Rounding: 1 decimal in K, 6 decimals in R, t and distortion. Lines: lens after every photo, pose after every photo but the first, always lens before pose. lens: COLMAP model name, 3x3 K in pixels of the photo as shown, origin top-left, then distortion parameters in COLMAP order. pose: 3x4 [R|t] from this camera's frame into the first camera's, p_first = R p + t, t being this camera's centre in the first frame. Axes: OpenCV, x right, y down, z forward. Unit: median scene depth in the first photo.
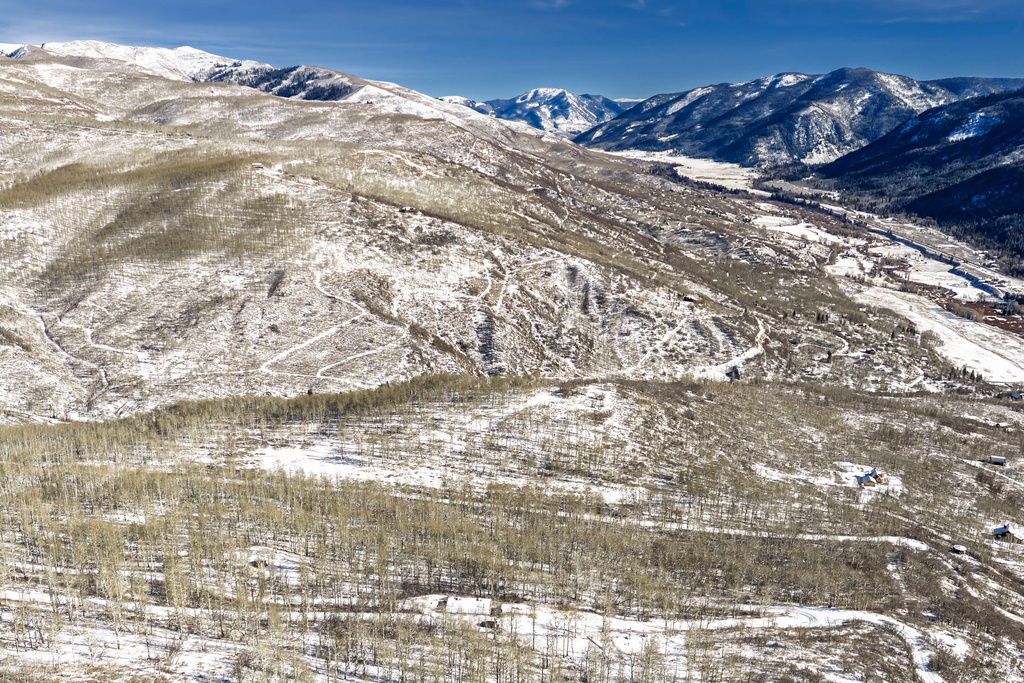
lens RADIAL K [[843.4, 0, 515.2], [0, 843.4, 344.7], [0, 0, 1]] dist [0.021935, -0.038907]
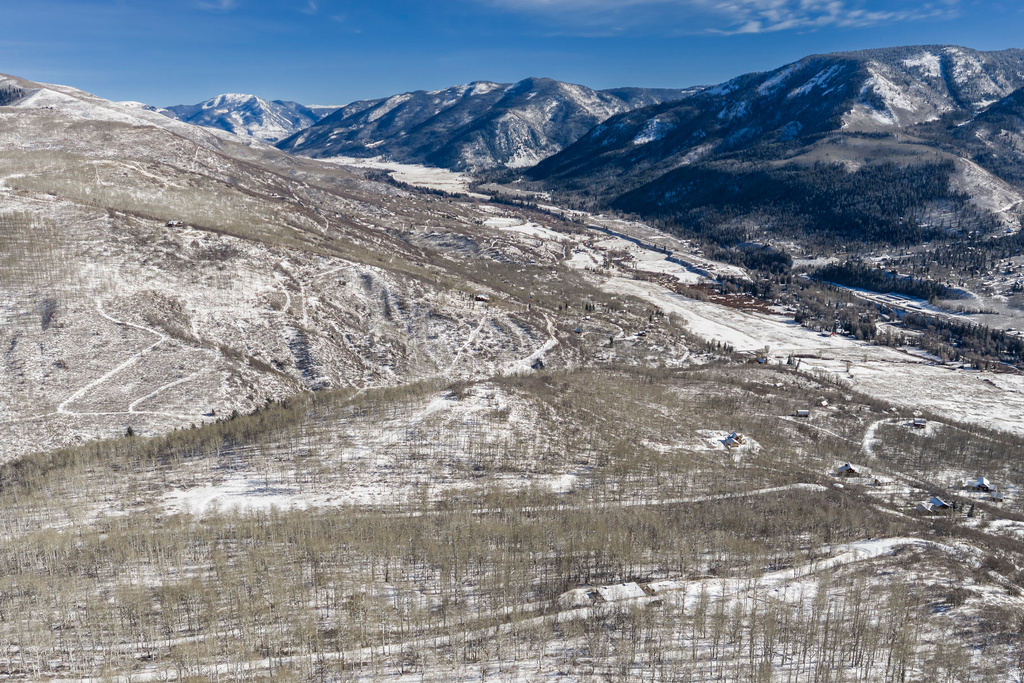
lens RADIAL K [[843.4, 0, 514.1], [0, 843.4, 345.8], [0, 0, 1]] dist [0.021935, -0.038907]
pose [[0.939023, -0.090000, 0.331867, -0.102016], [0.092005, 0.995711, 0.009700, -0.002872], [-0.331317, 0.021425, 0.943276, 0.012088]]
